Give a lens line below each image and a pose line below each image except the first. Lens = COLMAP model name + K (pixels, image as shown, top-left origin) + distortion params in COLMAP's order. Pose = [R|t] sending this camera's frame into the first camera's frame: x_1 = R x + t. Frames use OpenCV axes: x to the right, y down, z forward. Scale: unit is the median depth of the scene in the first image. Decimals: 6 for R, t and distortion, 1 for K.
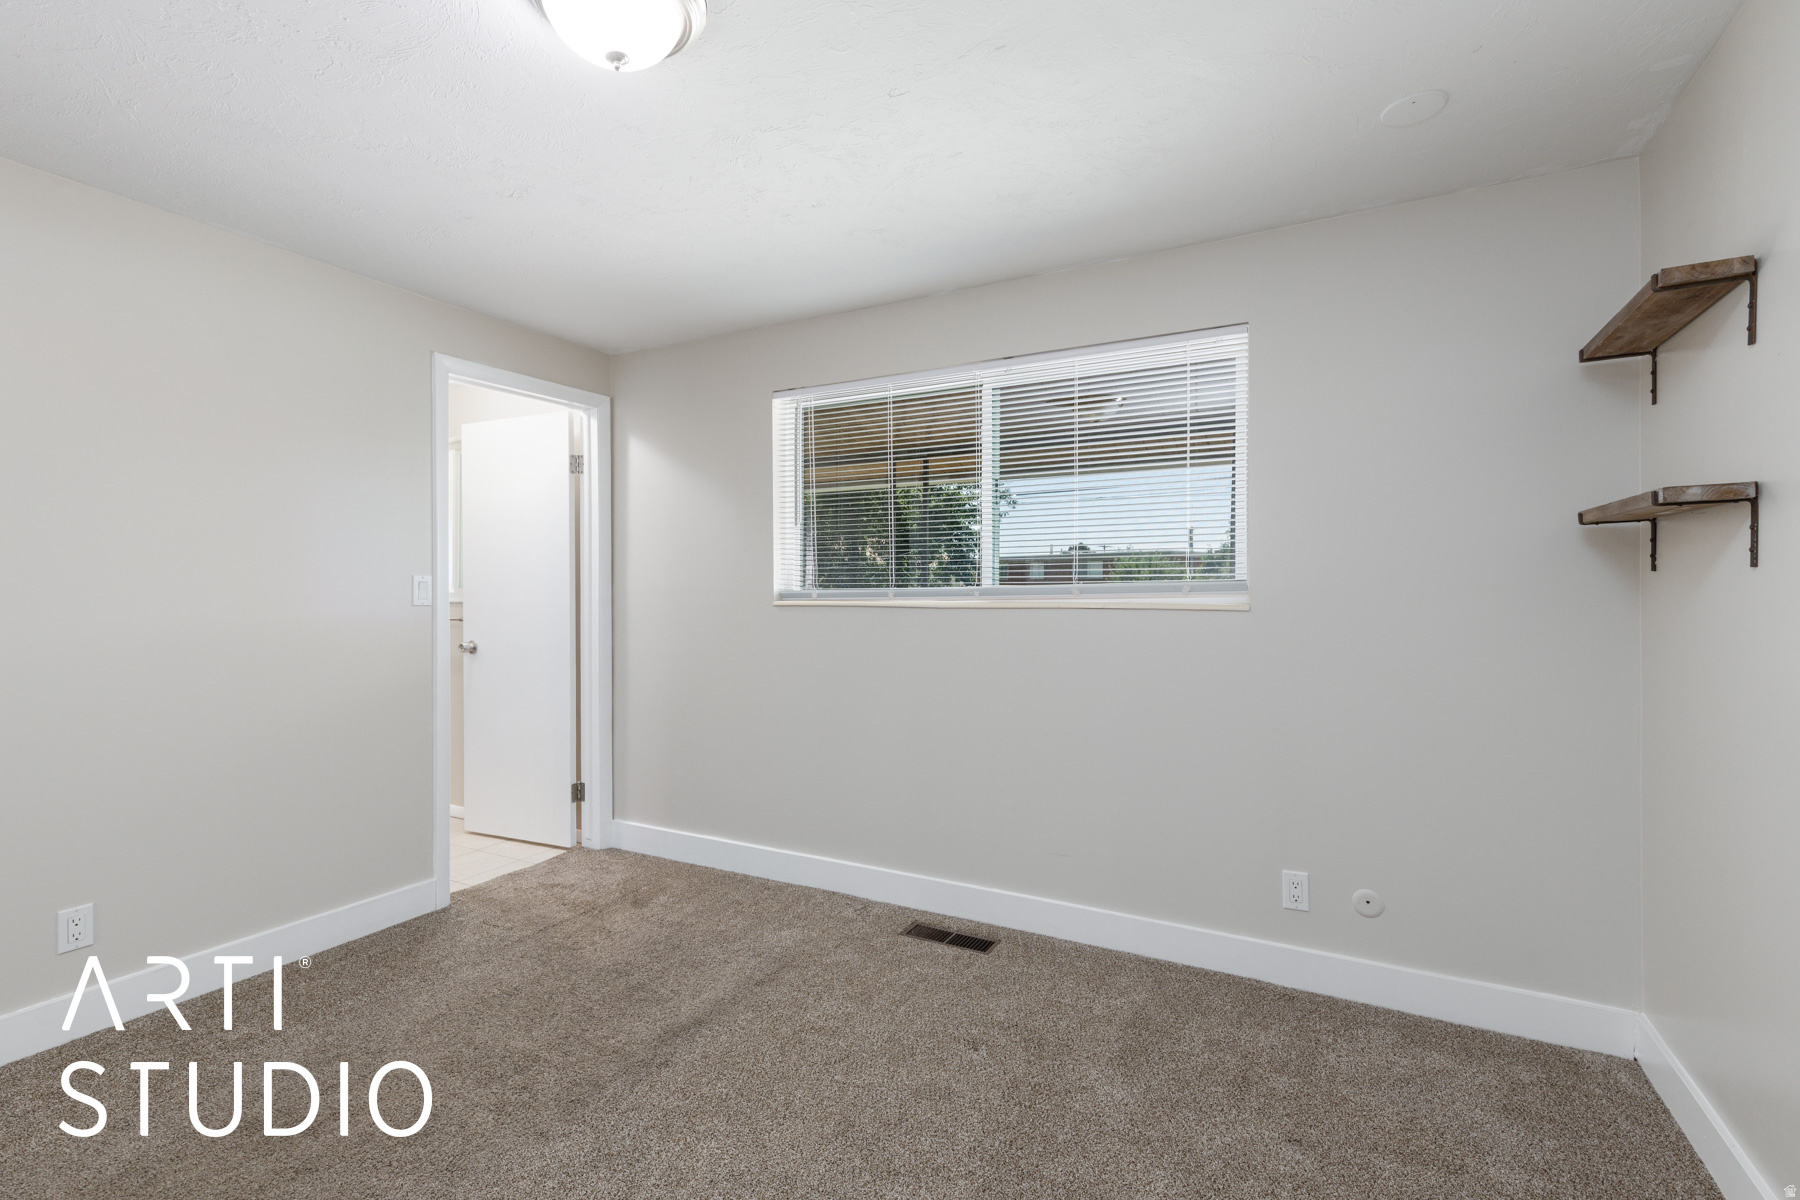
lens RADIAL K [[813.0, 0, 898.4], [0, 813.0, 588.5], [0, 0, 1]] dist [-0.000541, -0.000264]
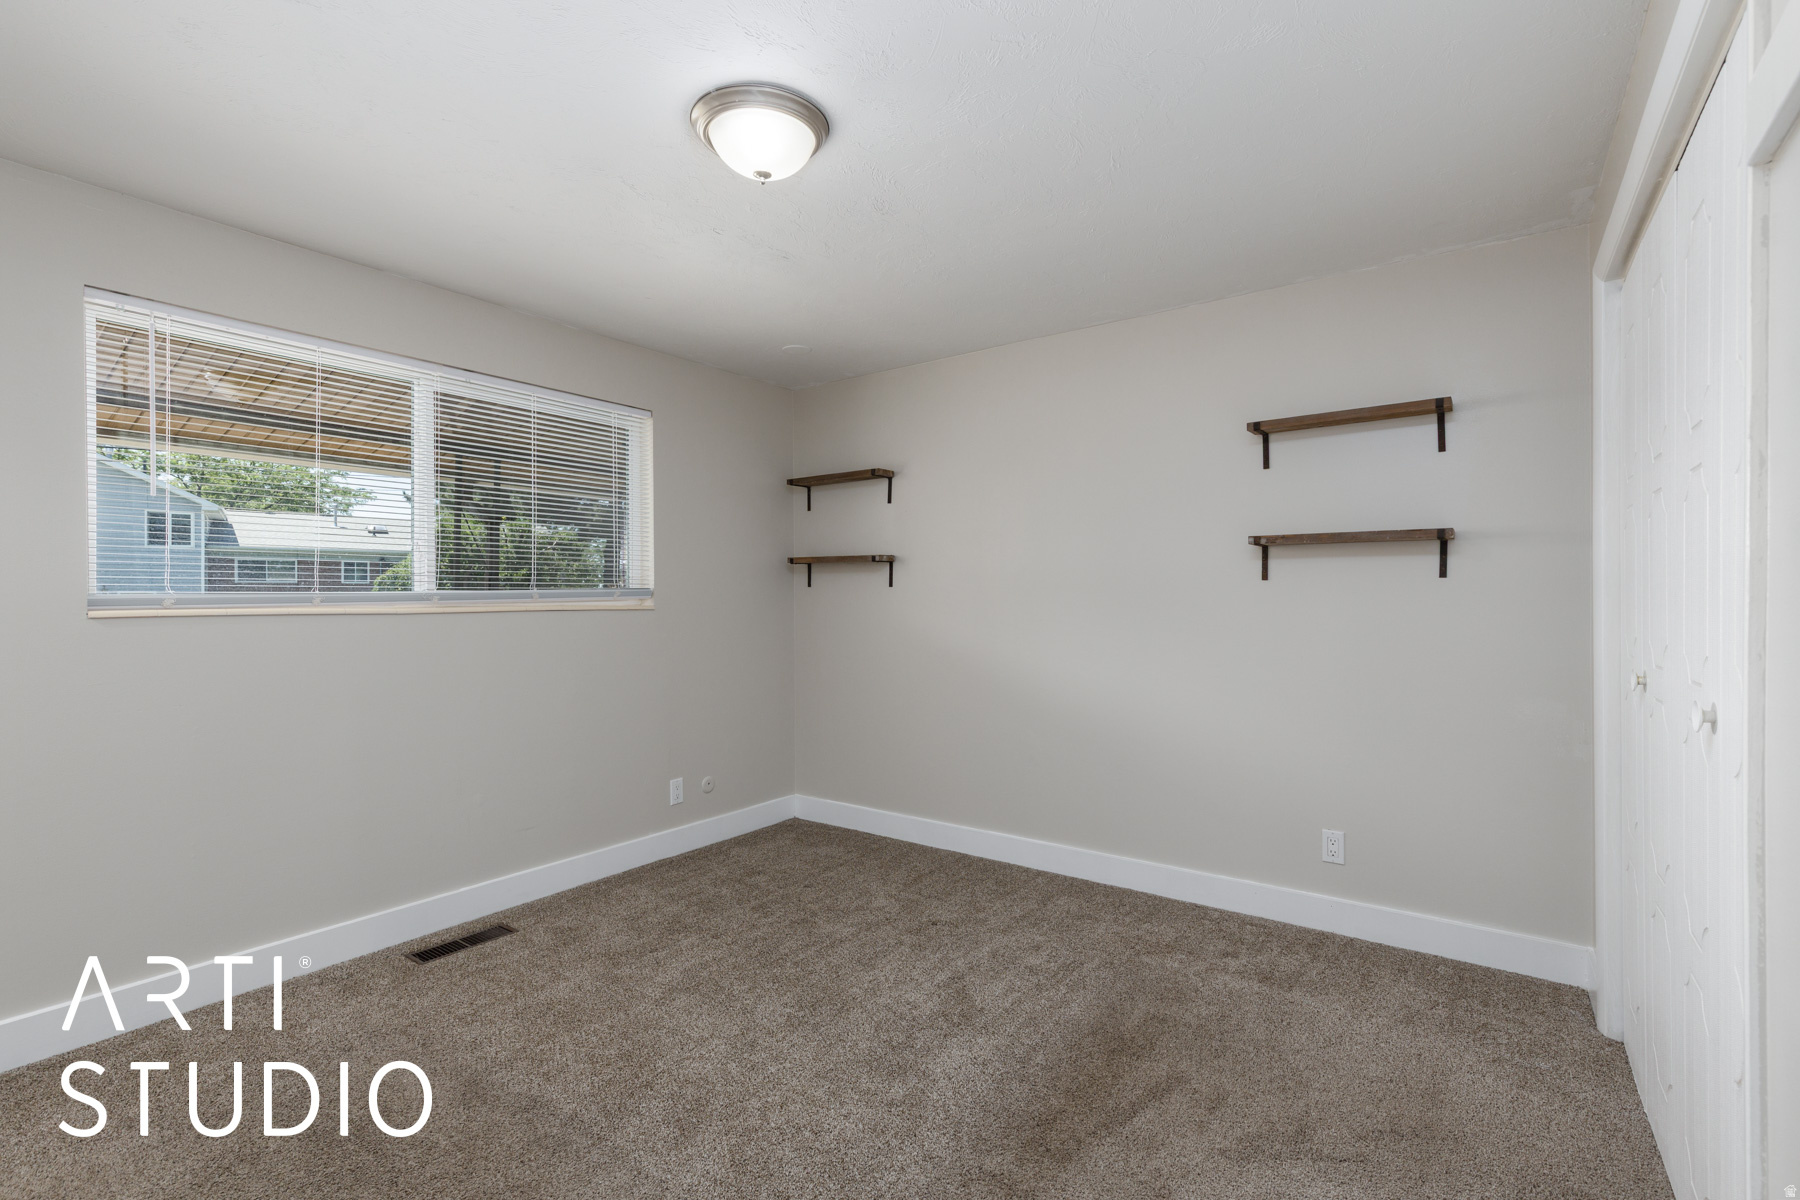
lens RADIAL K [[817.9, 0, 900.0], [0, 817.9, 600.0], [0, 0, 1]] dist [0.014322, -0.000129]
pose [[0.128801, 0.003655, 0.991664, -0.863651], [0.008712, 0.999950, -0.004817, 0.019225], [-0.991632, 0.009260, 0.128763, 0.332362]]
